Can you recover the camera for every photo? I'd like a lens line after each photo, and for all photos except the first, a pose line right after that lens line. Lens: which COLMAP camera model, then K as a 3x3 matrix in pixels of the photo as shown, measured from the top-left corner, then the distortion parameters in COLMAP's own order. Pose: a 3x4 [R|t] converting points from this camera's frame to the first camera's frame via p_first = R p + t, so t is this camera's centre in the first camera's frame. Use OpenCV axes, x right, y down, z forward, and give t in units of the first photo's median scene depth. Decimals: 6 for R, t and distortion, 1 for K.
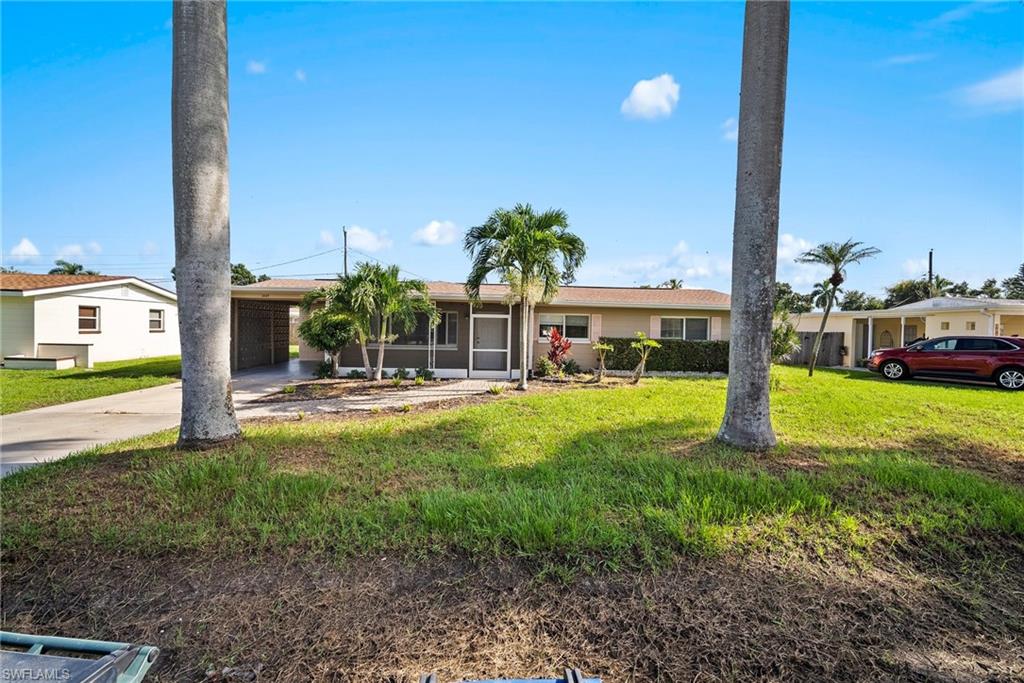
lens RADIAL K [[447.8, 0, 514.2], [0, 447.8, 338.2], [0, 0, 1]] dist [-0.014376, 0.005524]
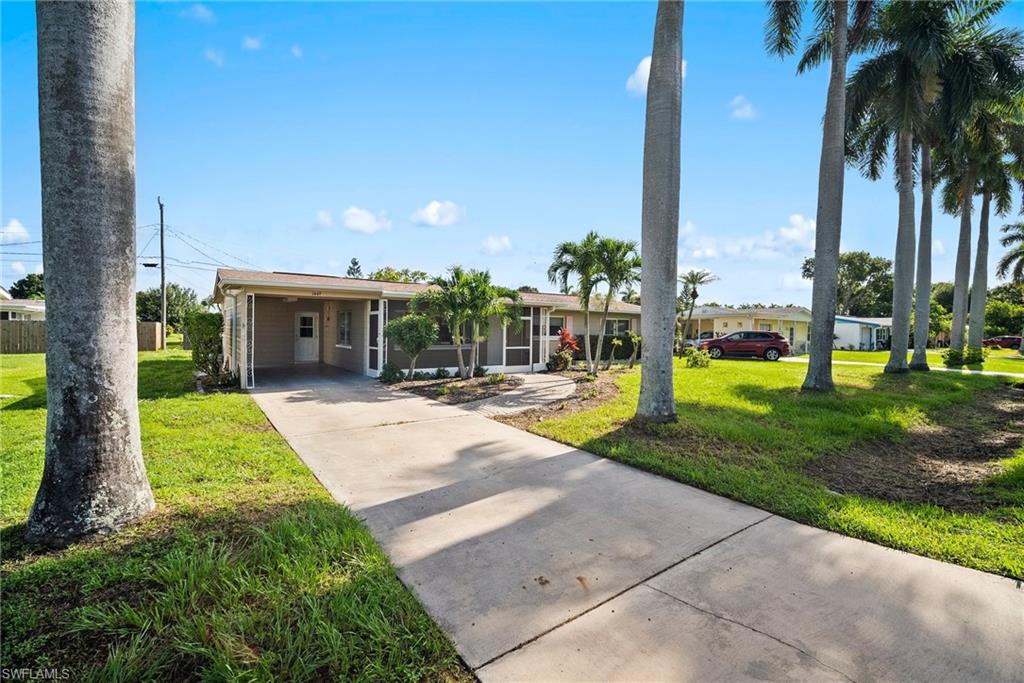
lens RADIAL K [[447.8, 0, 514.2], [0, 447.8, 338.2], [0, 0, 1]] dist [-0.014376, 0.005524]
pose [[0.842283, -0.019466, 0.538684, -0.683322], [0.015773, 0.999810, 0.011467, -0.010828], [-0.538804, -0.001162, 0.842430, 0.039093]]
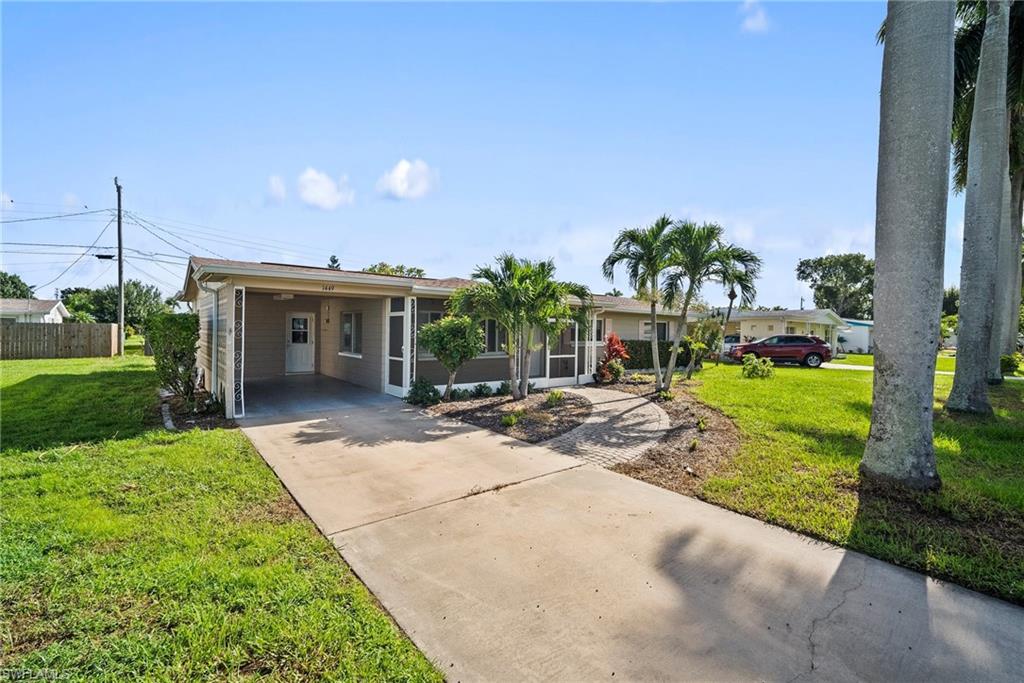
lens RADIAL K [[447.8, 0, 514.2], [0, 447.8, 338.2], [0, 0, 1]] dist [-0.014376, 0.005524]
pose [[0.812693, -0.017441, 0.582431, -0.697904], [0.014219, 0.999848, 0.010100, -0.022872], [-0.582519, 0.000073, 0.812817, 0.284394]]
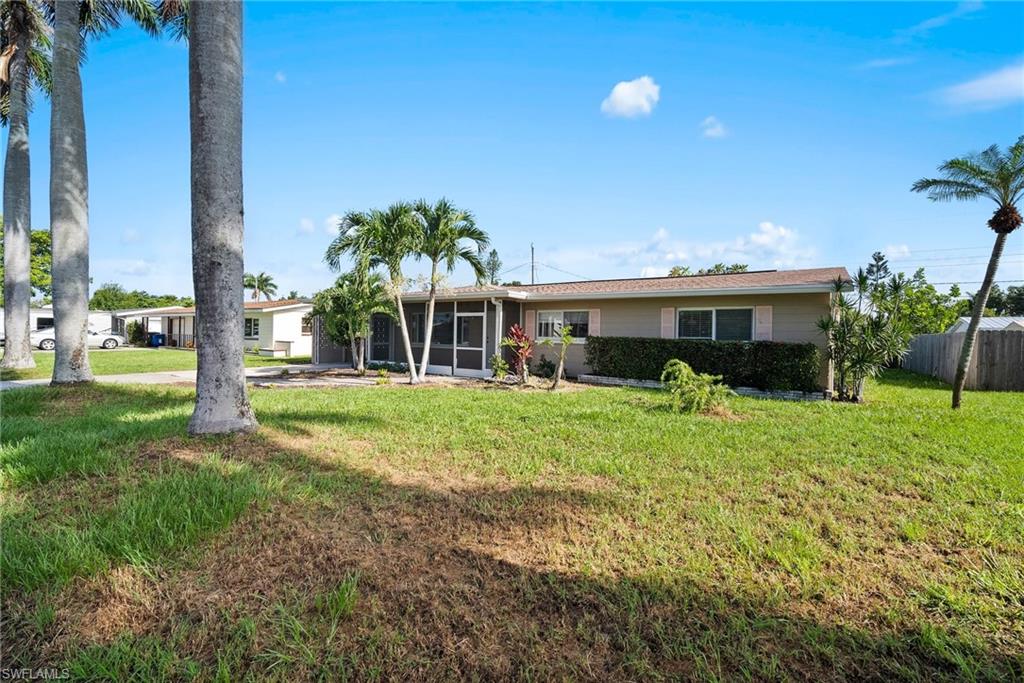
lens RADIAL K [[447.8, 0, 514.2], [0, 447.8, 338.2], [0, 0, 1]] dist [-0.014376, 0.005524]
pose [[0.783085, -0.000805, -0.621914, 0.649584], [-0.017363, 0.999581, -0.023155, 0.025491], [0.621672, 0.028931, 0.782743, 0.282213]]
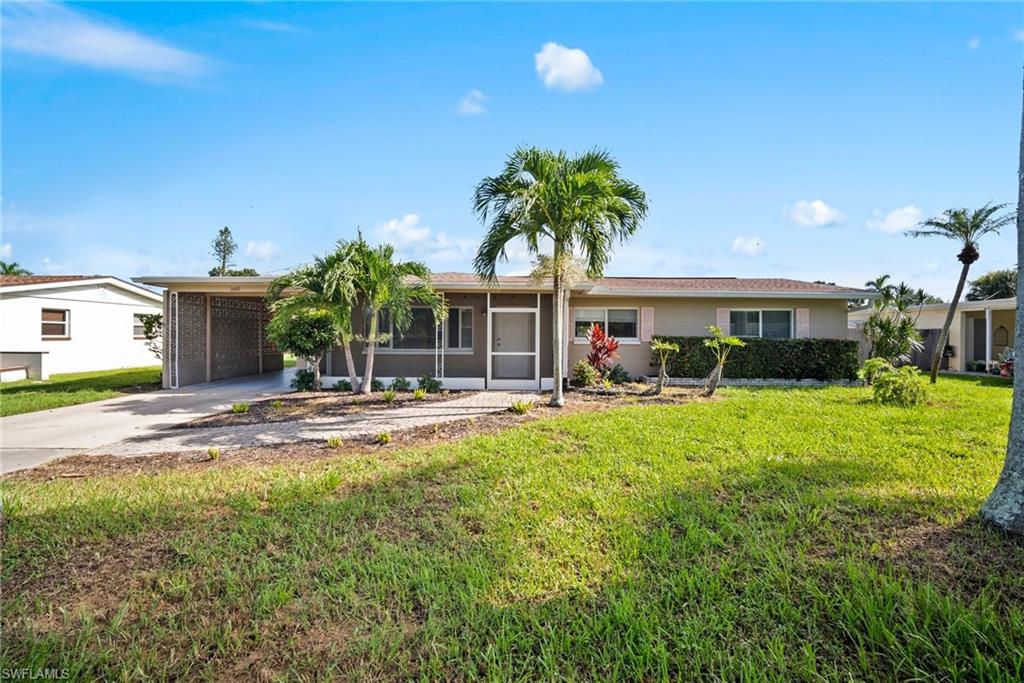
lens RADIAL K [[447.8, 0, 514.2], [0, 447.8, 338.2], [0, 0, 1]] dist [-0.014376, 0.005524]
pose [[0.998094, -0.013057, -0.060318, -0.004749], [0.011951, 0.999754, -0.018658, 0.014566], [0.060547, 0.017902, 0.998005, 0.218032]]
